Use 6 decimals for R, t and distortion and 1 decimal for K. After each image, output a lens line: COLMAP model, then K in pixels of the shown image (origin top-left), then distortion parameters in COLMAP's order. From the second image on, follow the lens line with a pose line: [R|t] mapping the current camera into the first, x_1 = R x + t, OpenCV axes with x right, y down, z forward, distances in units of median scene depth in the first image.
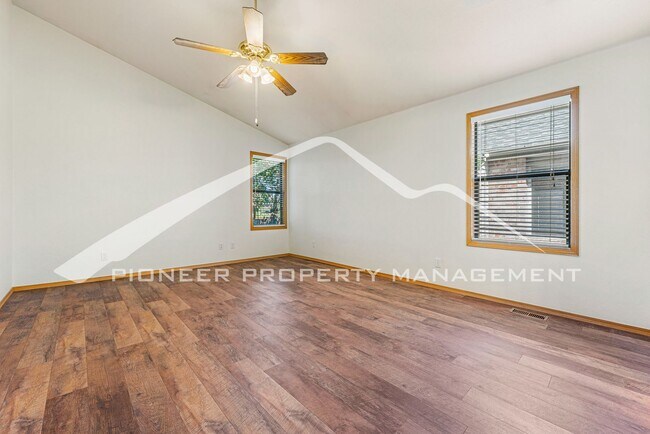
lens RADIAL K [[266.3, 0, 324.6], [0, 266.3, 214.1], [0, 0, 1]] dist [0.001073, -0.000091]
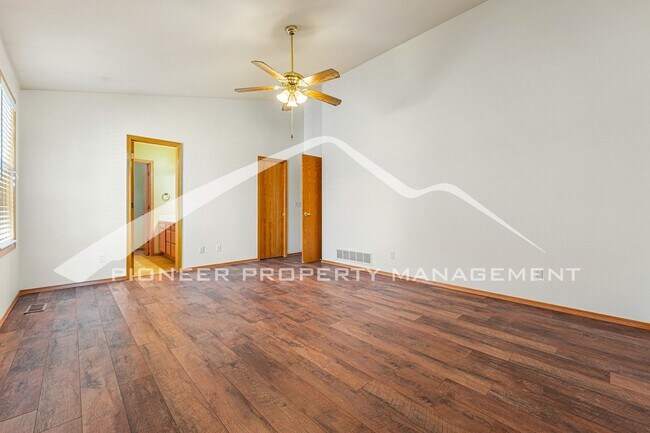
lens RADIAL K [[266.3, 0, 324.4], [0, 266.3, 213.4], [0, 0, 1]] dist [0.001073, -0.000091]
pose [[-0.999882, -0.009206, -0.012262, -0.376965], [-0.009384, 0.999850, 0.014580, -0.025572], [0.012126, 0.014694, -0.999819, 2.189989]]
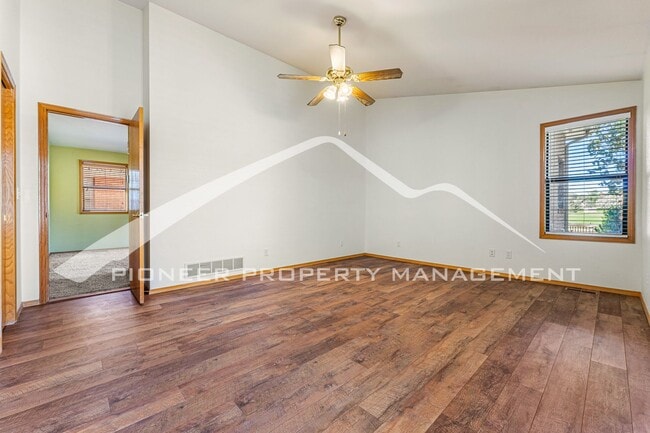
lens RADIAL K [[266.3, 0, 324.0], [0, 266.3, 213.9], [0, 0, 1]] dist [0.001073, -0.000091]
pose [[0.001742, 0.003678, -0.999992, 0.920542], [-0.005711, 0.999977, 0.003668, -0.006673], [0.999982, 0.005705, 0.001763, 0.916275]]
